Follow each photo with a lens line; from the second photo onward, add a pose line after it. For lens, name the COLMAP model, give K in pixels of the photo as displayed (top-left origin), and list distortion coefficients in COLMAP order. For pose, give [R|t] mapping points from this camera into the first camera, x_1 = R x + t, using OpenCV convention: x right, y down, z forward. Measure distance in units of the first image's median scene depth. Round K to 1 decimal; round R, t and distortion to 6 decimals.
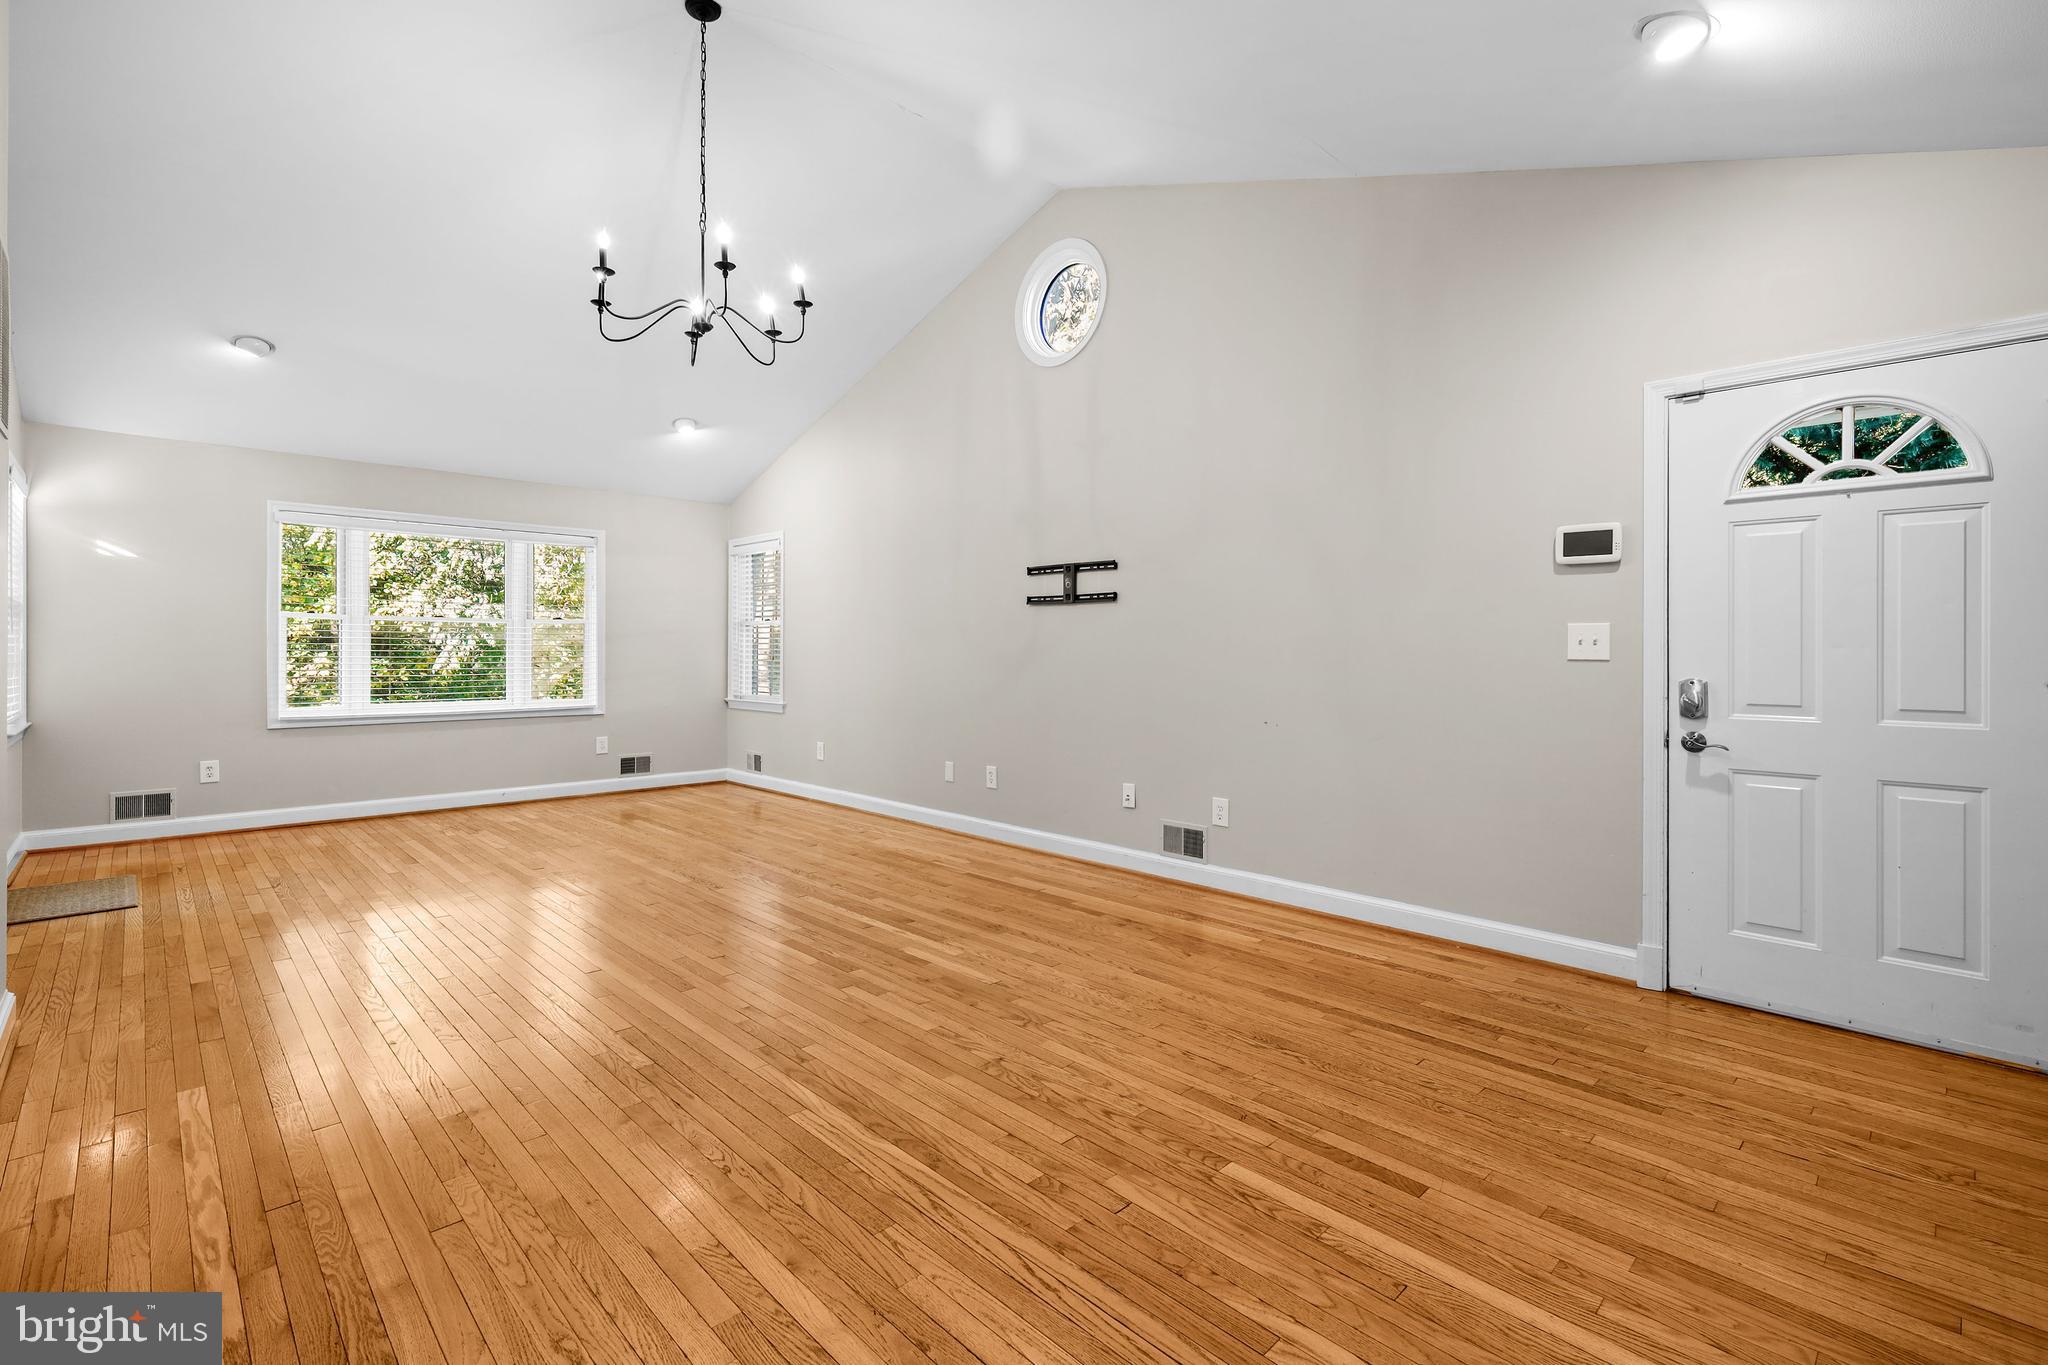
lens RADIAL K [[915.0, 0, 1015.9], [0, 915.0, 646.0], [0, 0, 1]] dist [0.002060, 0.000049]
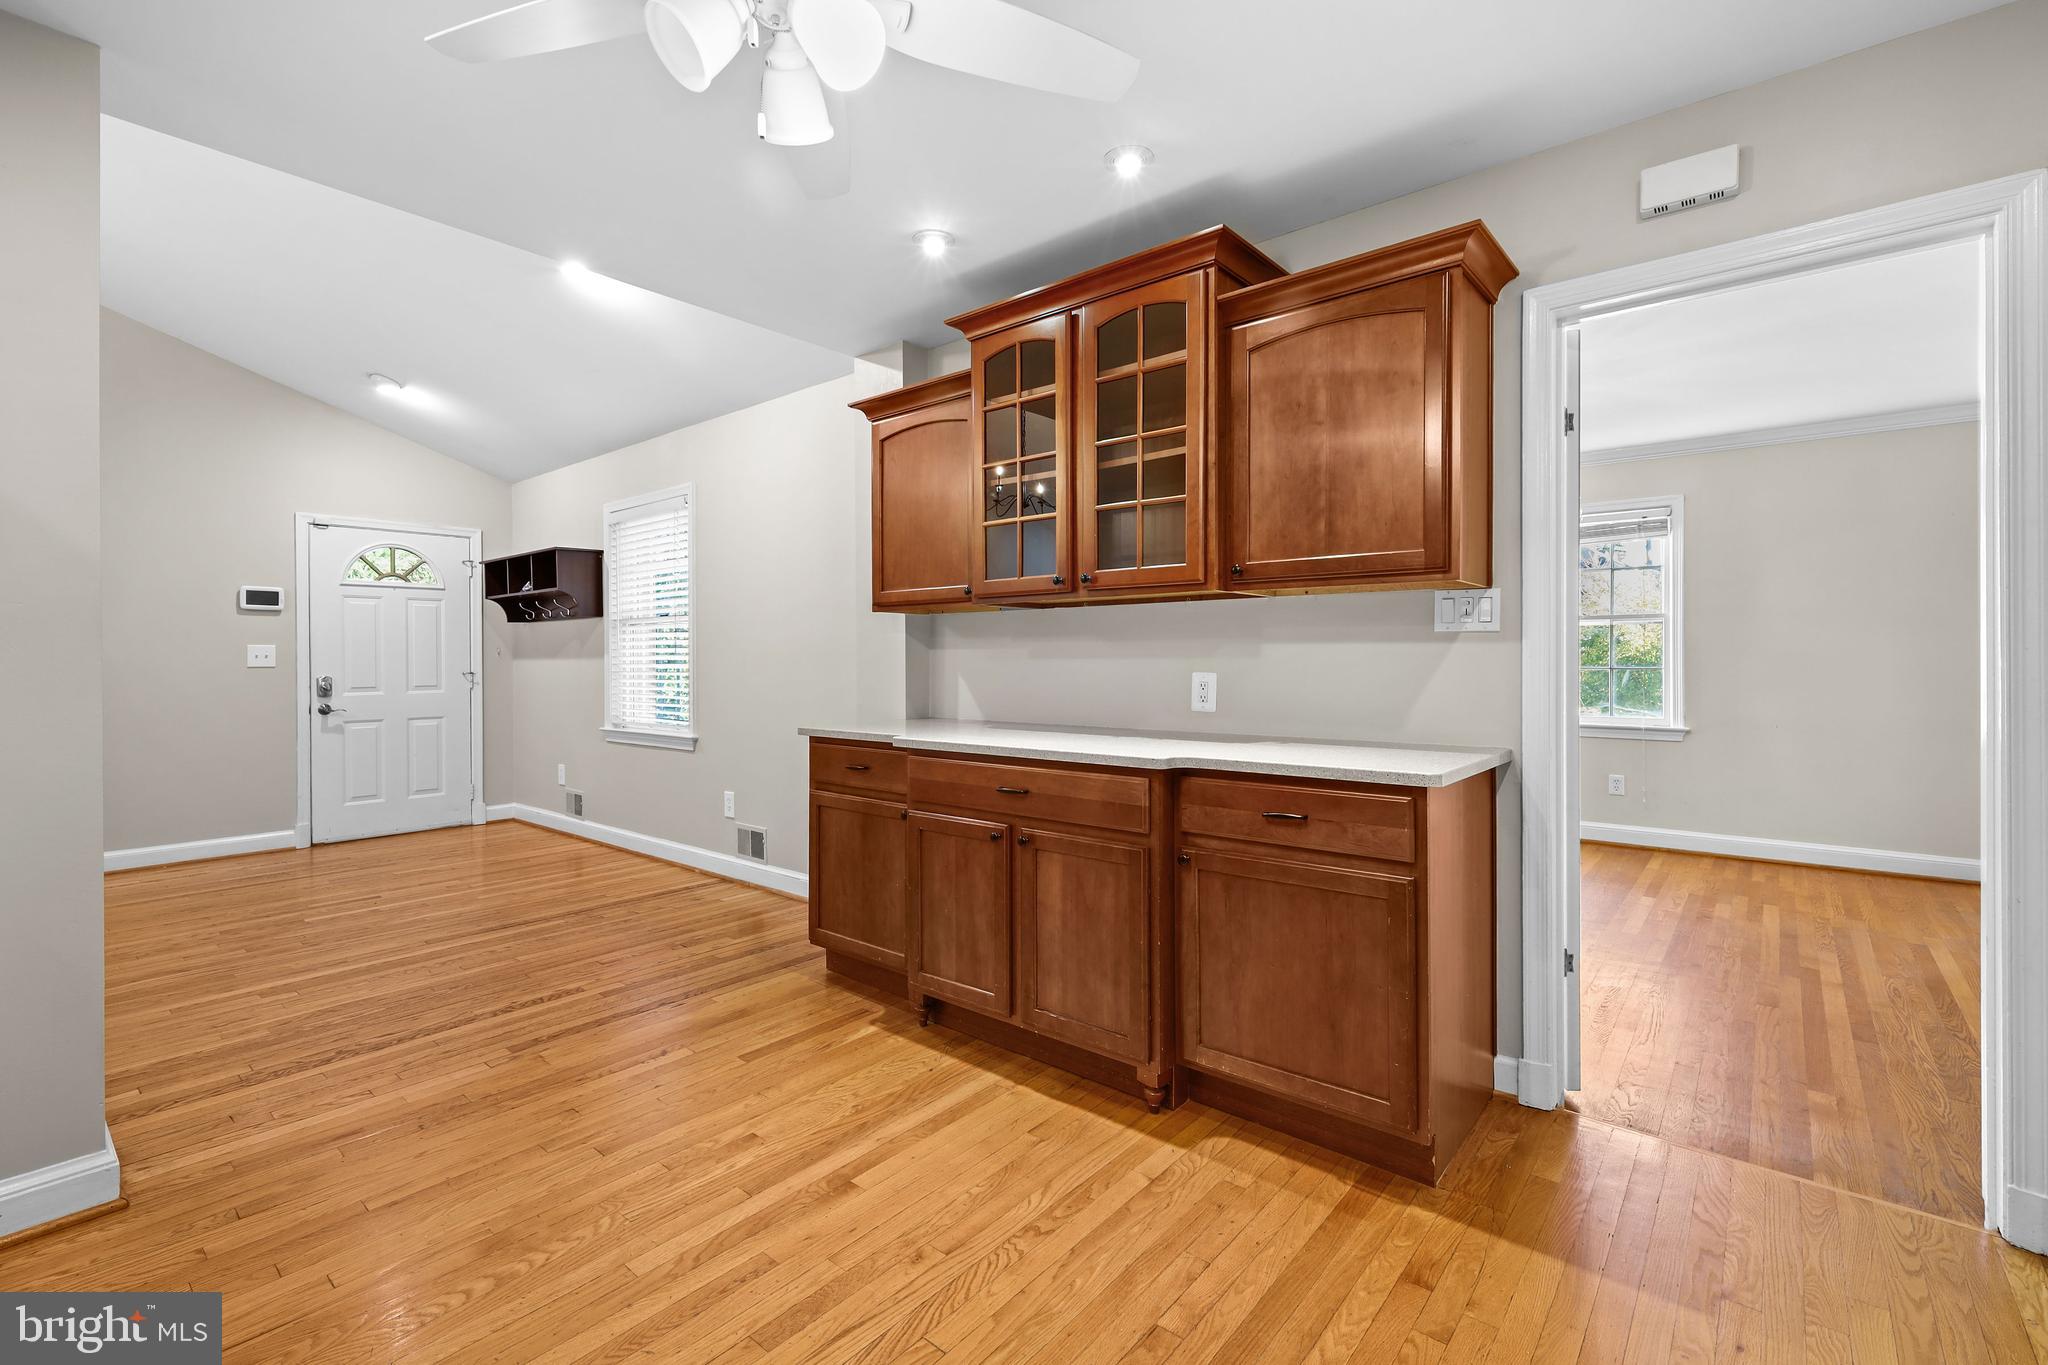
lens RADIAL K [[898.0, 0, 1019.6], [0, 898.0, 656.4], [0, 0, 1]] dist [-0.000089, 0.000099]
pose [[-0.103505, 0.000062, 0.994629, -1.275196], [0.003344, 0.999994, 0.000286, -0.000106], [-0.994623, 0.003356, -0.103505, -0.237100]]
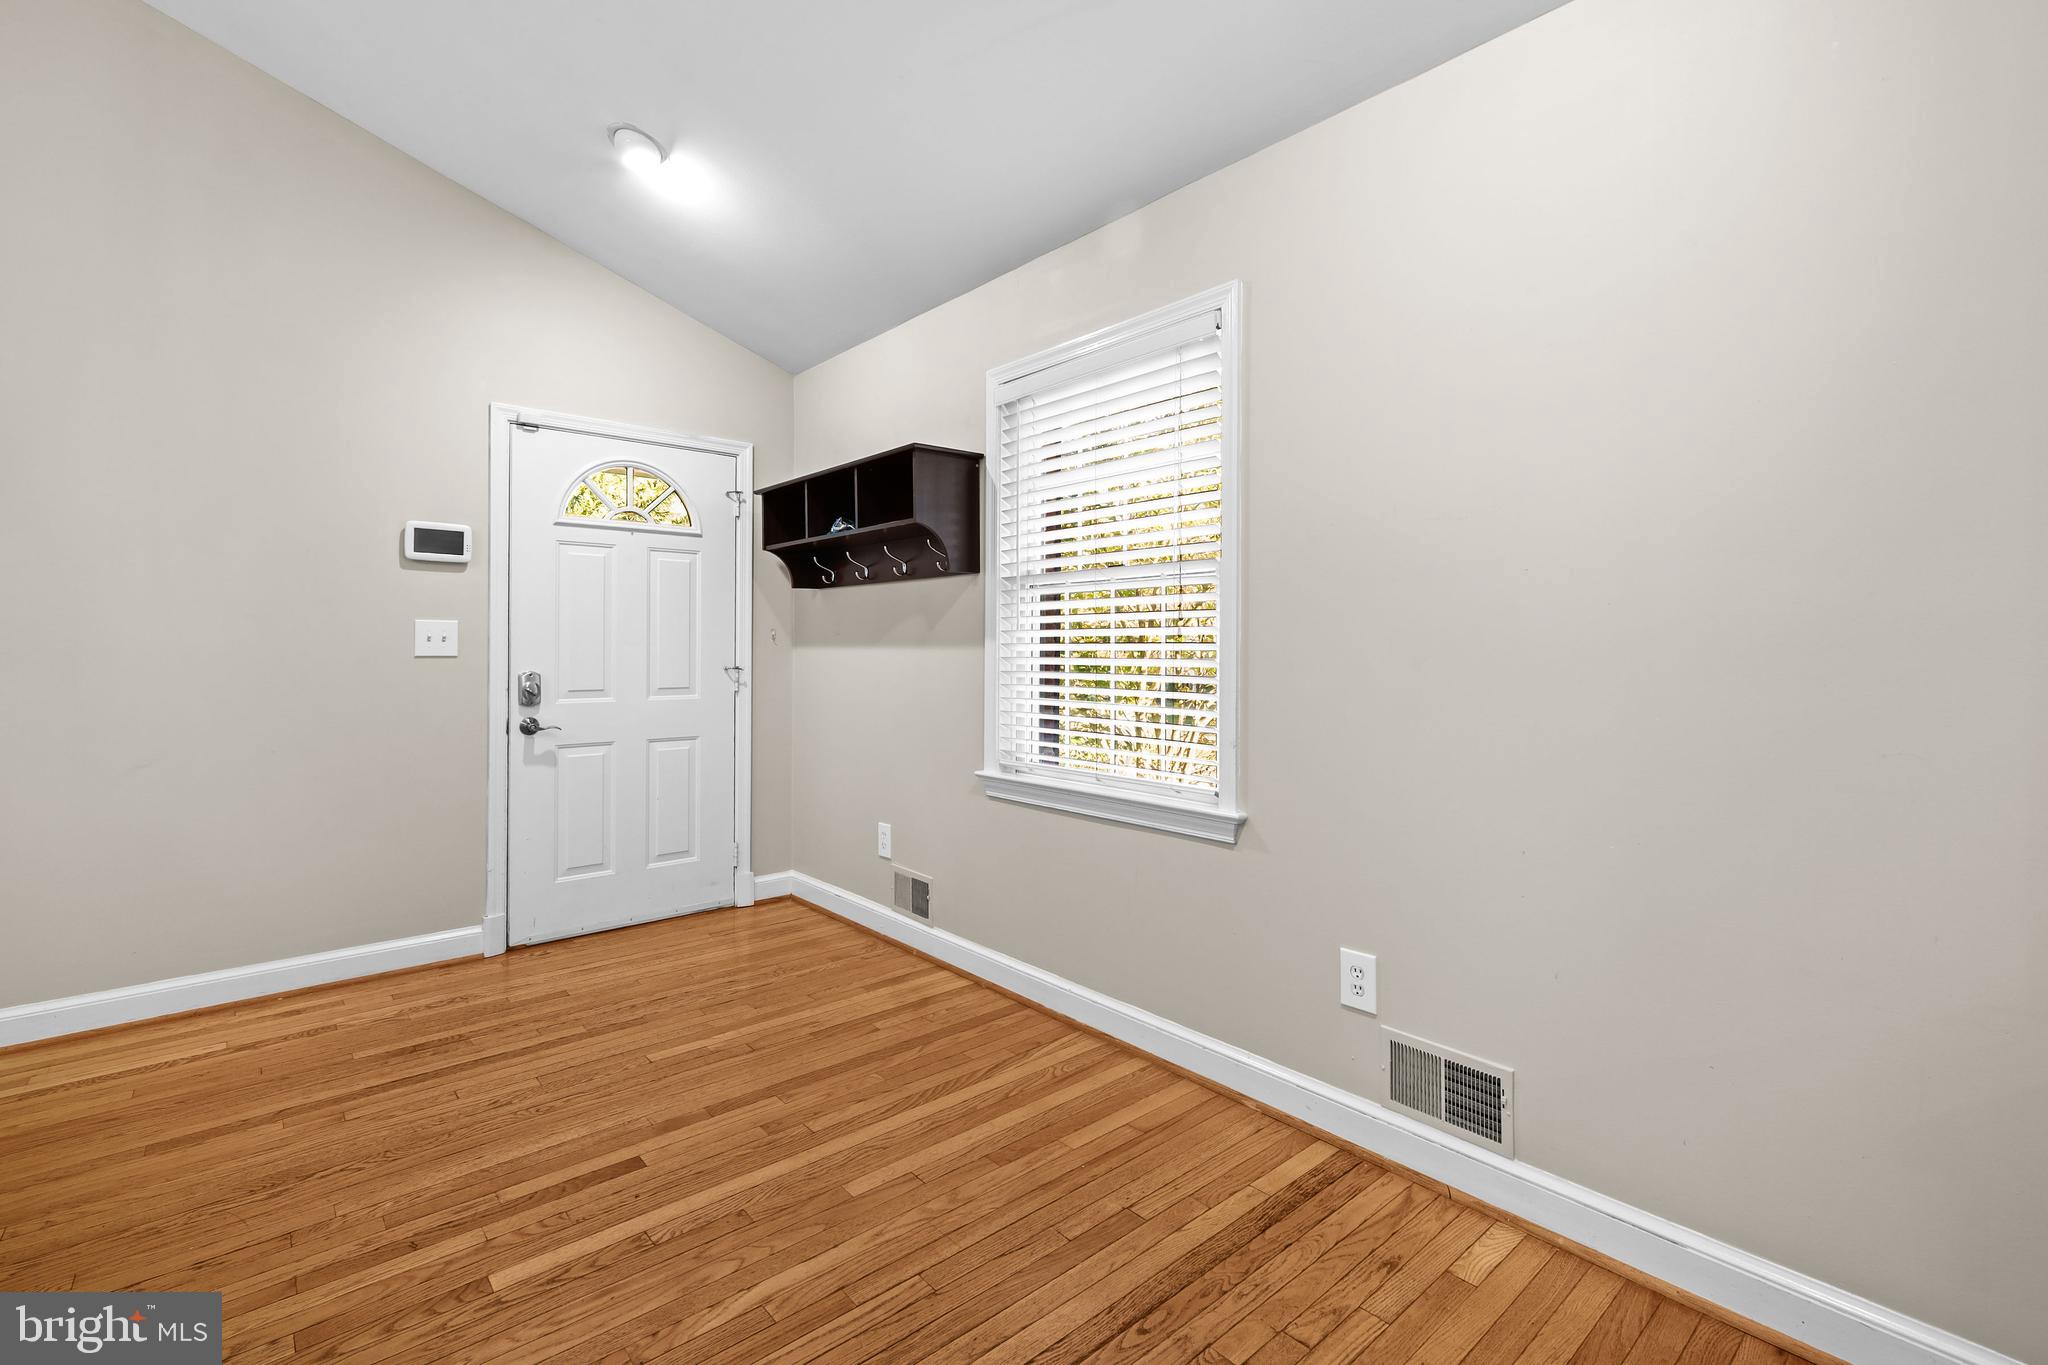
lens RADIAL K [[901.8, 0, 1015.2], [0, 901.8, 640.0], [0, 0, 1]] dist [0.000293, 0.000184]
pose [[0.052743, 0.006181, 0.998589, -0.372506], [-0.005538, 0.999967, -0.005897, -0.000507], [-0.998593, -0.005219, 0.052776, 0.336269]]
